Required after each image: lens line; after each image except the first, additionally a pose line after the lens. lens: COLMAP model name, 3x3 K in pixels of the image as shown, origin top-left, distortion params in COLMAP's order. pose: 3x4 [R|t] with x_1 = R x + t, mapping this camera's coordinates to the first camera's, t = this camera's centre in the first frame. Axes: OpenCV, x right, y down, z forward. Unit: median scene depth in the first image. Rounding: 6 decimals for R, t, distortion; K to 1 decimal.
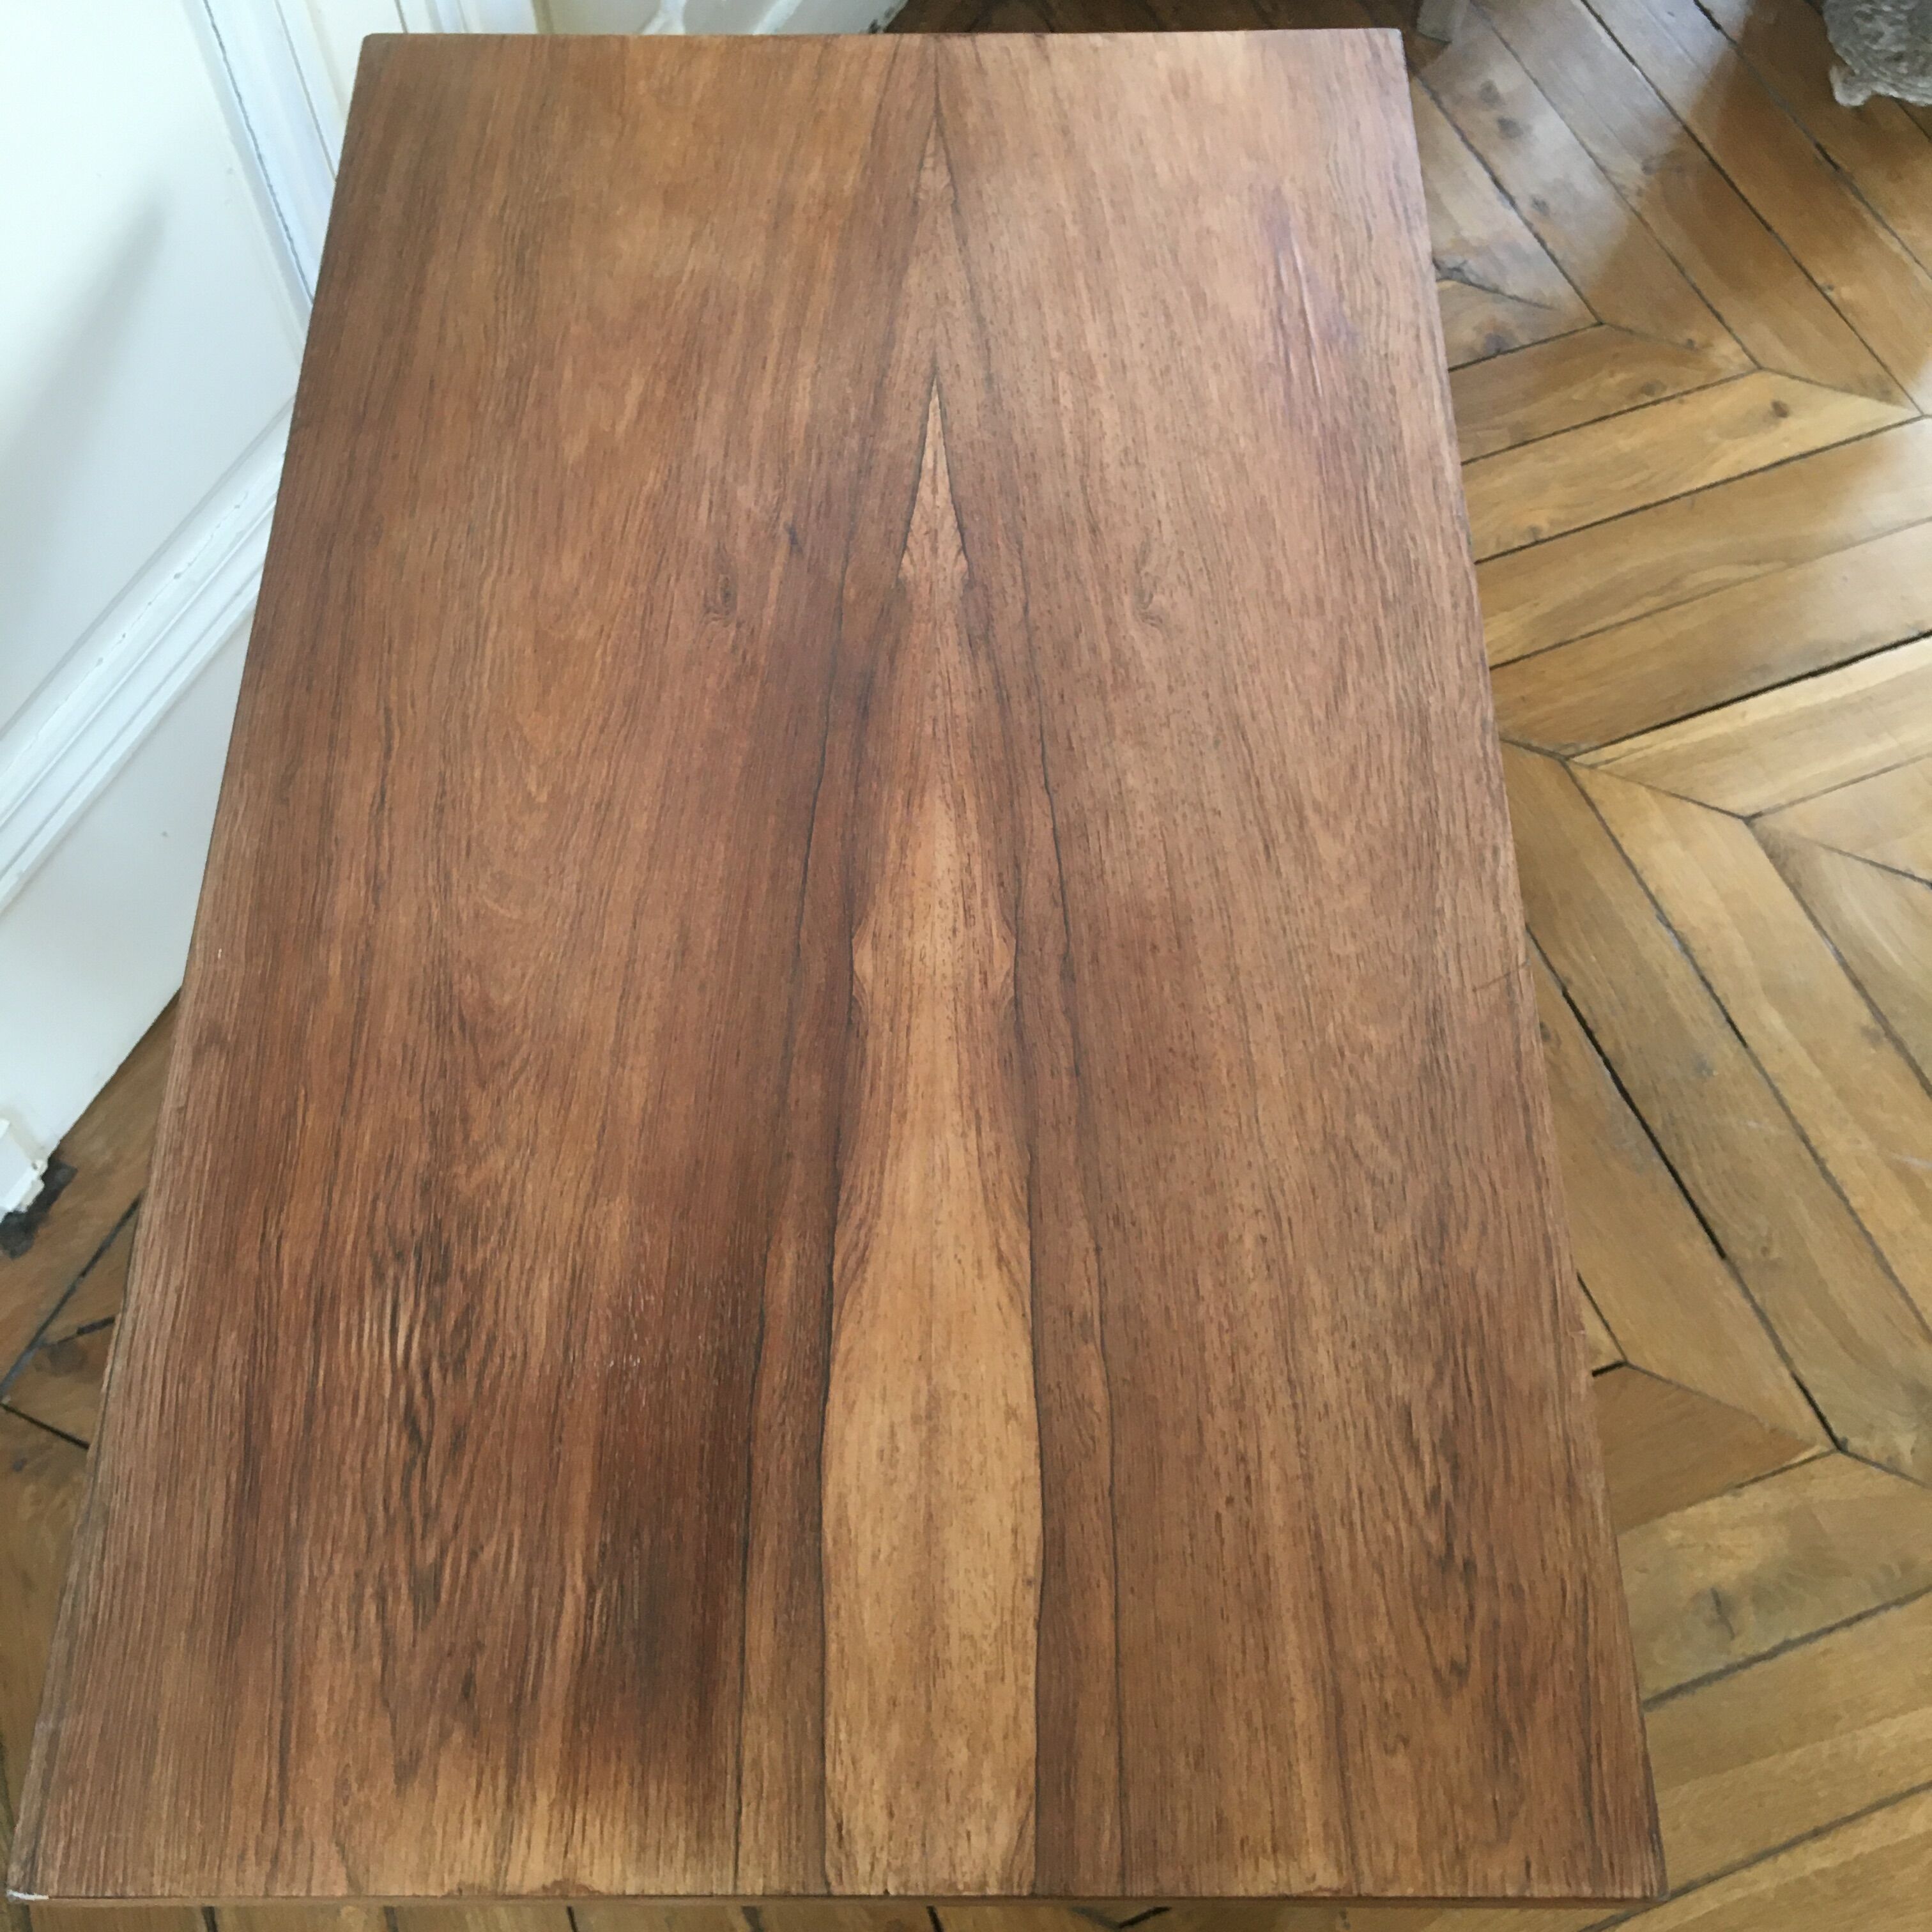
lens RADIAL K [[2173.1, 0, 990.7], [0, 2173.1, 933.2], [0, 0, 1]] dist [0.093095, -0.150493]
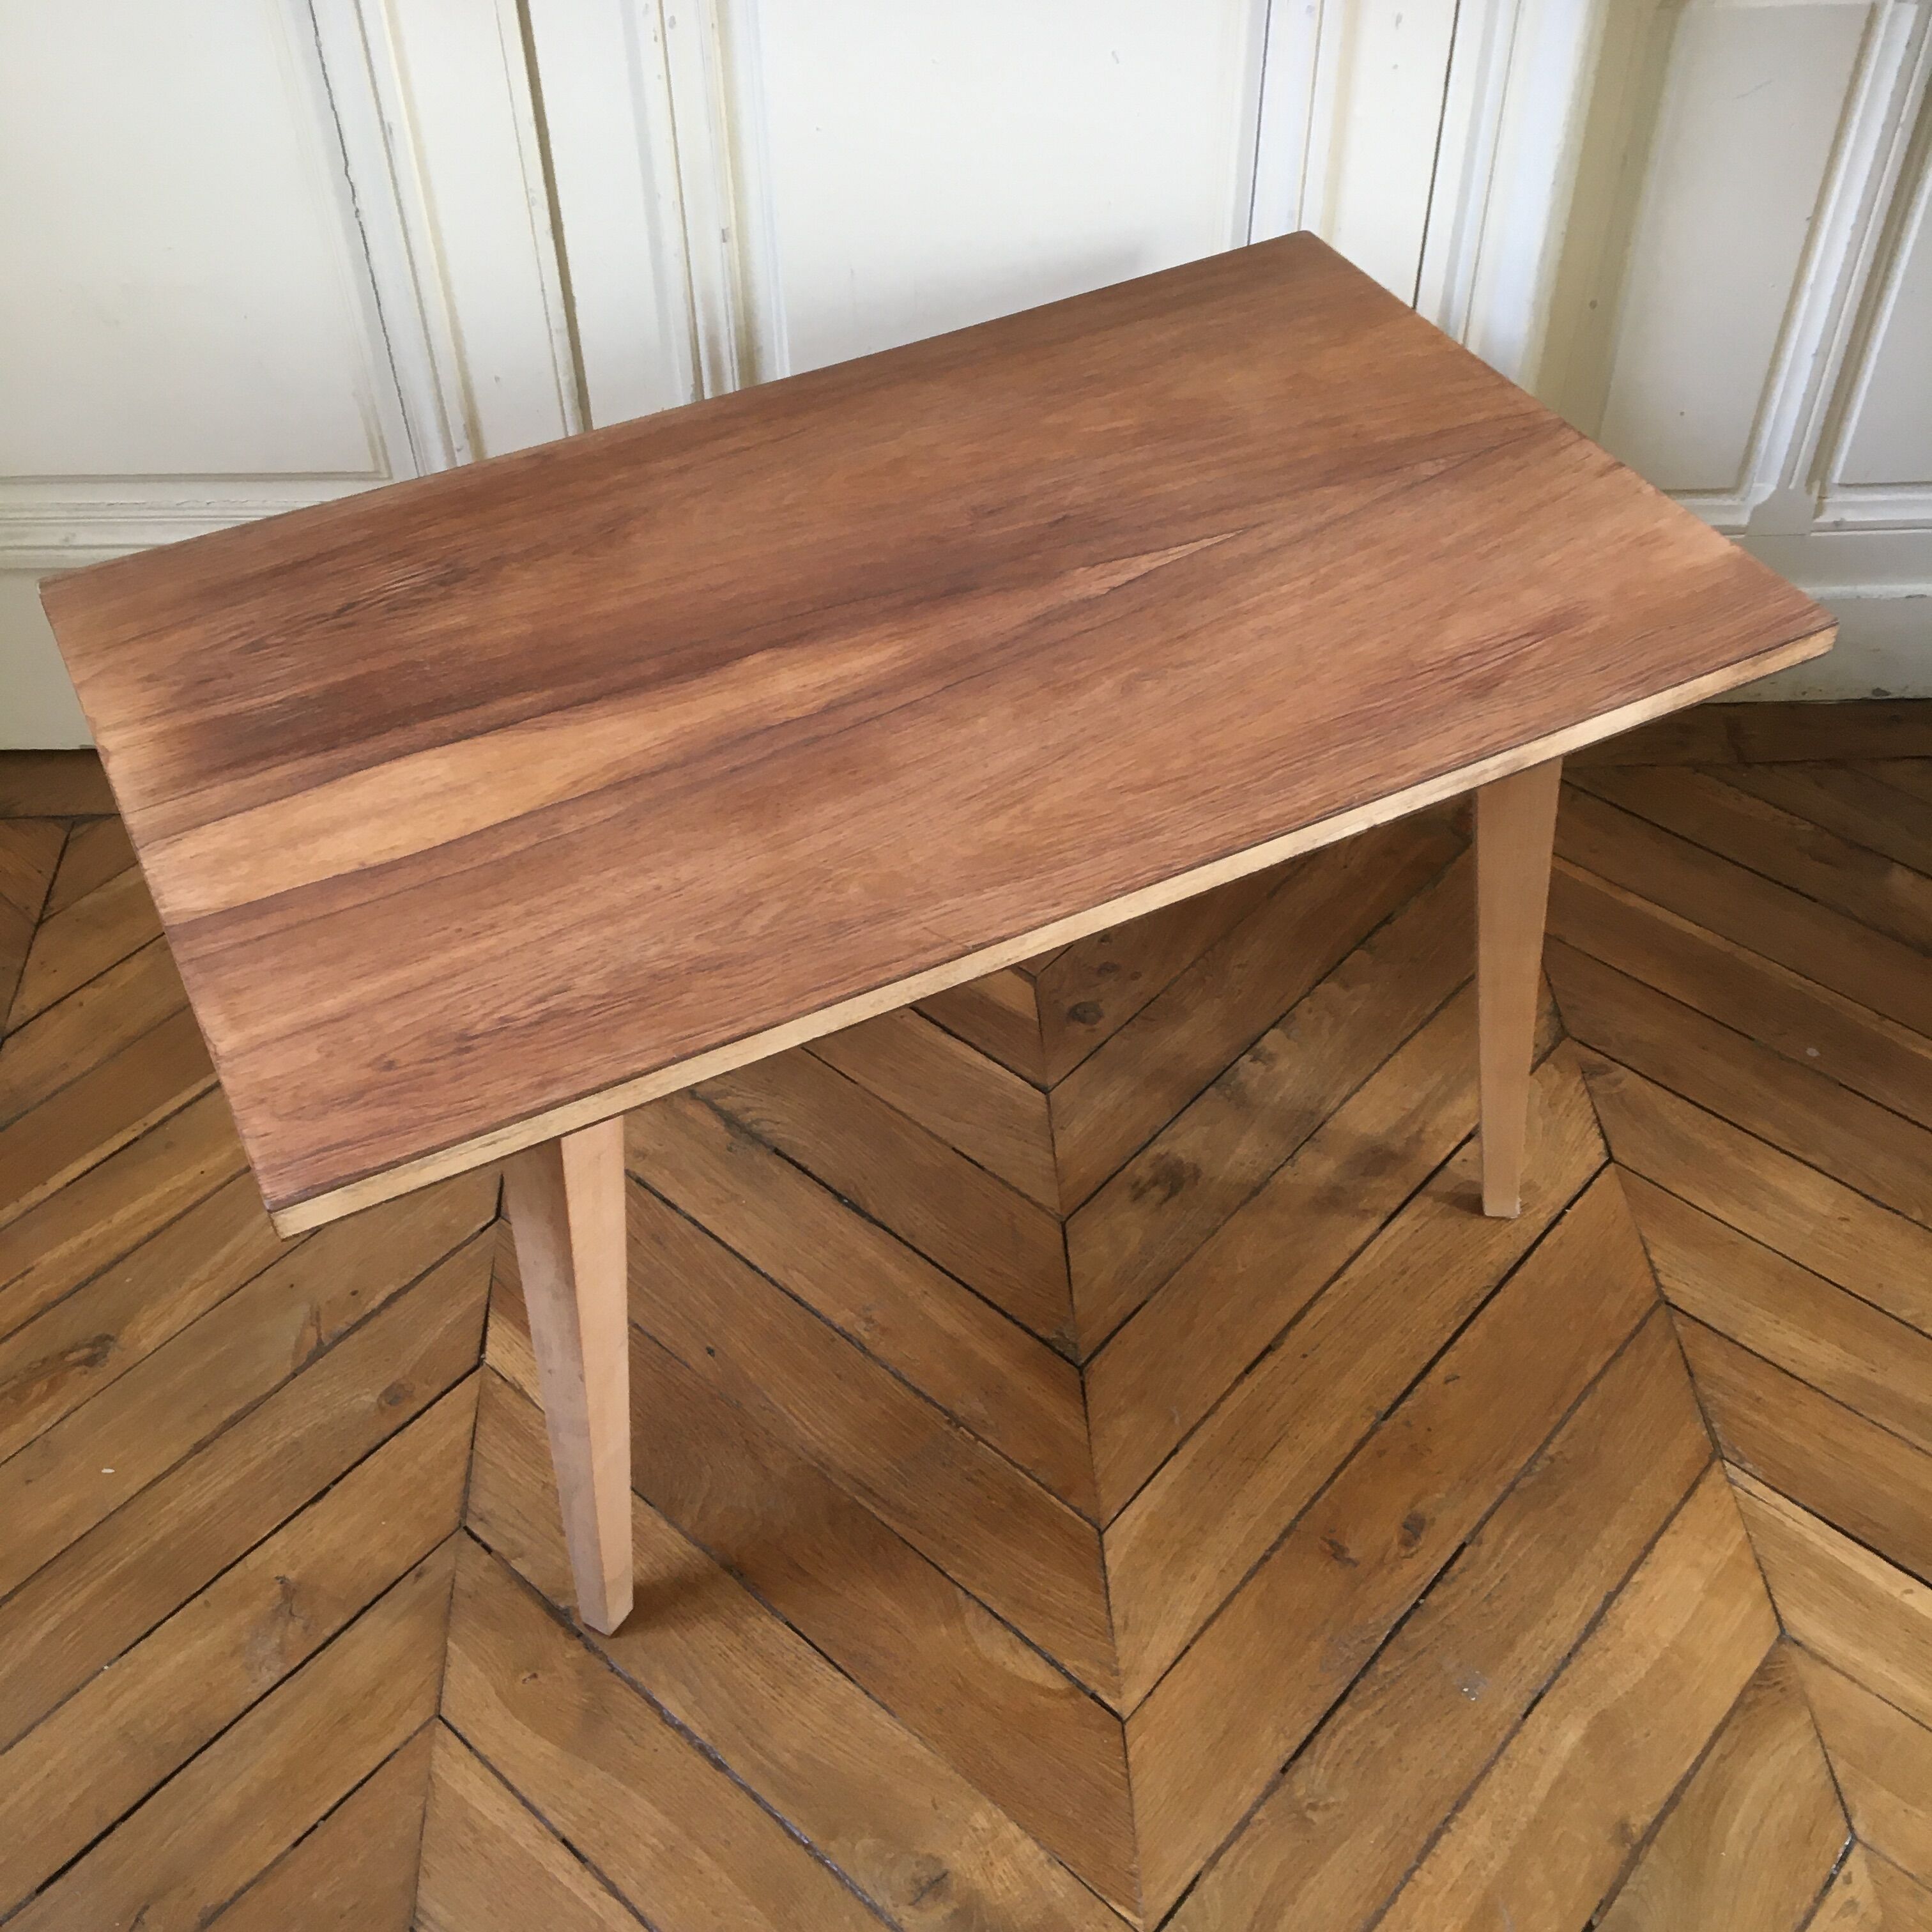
lens RADIAL K [[2173.1, 0, 990.7], [0, 2173.1, 933.2], [0, 0, 1]] dist [0.093095, -0.150493]
pose [[0.467918, 0.619839, -0.629962, 0.937162], [-0.764392, 0.641614, 0.063534, -0.072903], [0.443574, 0.451809, 0.774022, 0.051926]]
